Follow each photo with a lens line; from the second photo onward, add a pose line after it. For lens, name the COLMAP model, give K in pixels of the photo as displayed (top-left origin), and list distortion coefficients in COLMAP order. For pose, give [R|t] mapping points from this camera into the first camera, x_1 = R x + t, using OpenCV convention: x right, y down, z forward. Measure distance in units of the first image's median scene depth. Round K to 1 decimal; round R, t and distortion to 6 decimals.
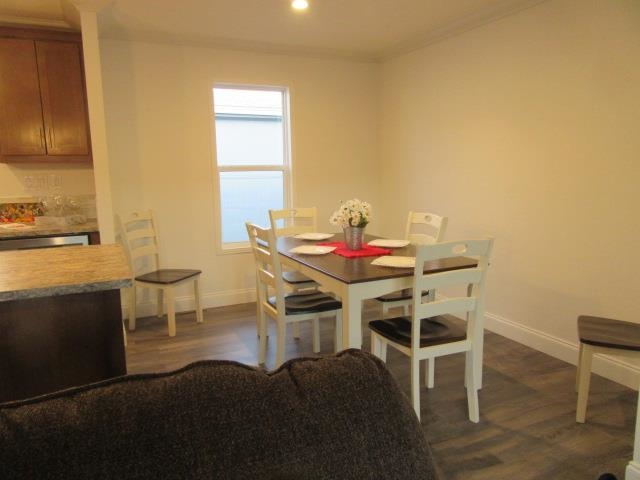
lens RADIAL K [[473.6, 0, 320.0], [0, 473.6, 240.0], [0, 0, 1]] dist [-0.003242, 0.000778]
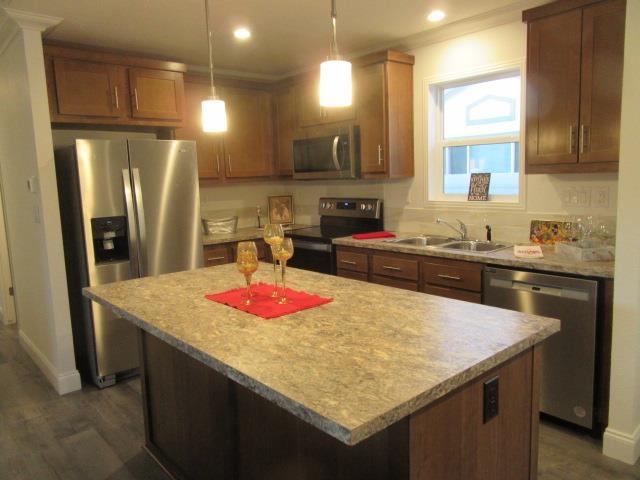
lens RADIAL K [[473.6, 0, 320.0], [0, 473.6, 240.0], [0, 0, 1]] dist [-0.003242, 0.000778]
pose [[0.284955, 0.134407, -0.949071, 0.032294], [-0.116392, 0.987646, 0.104924, -0.087313], [0.951448, 0.080565, 0.297079, 0.382967]]
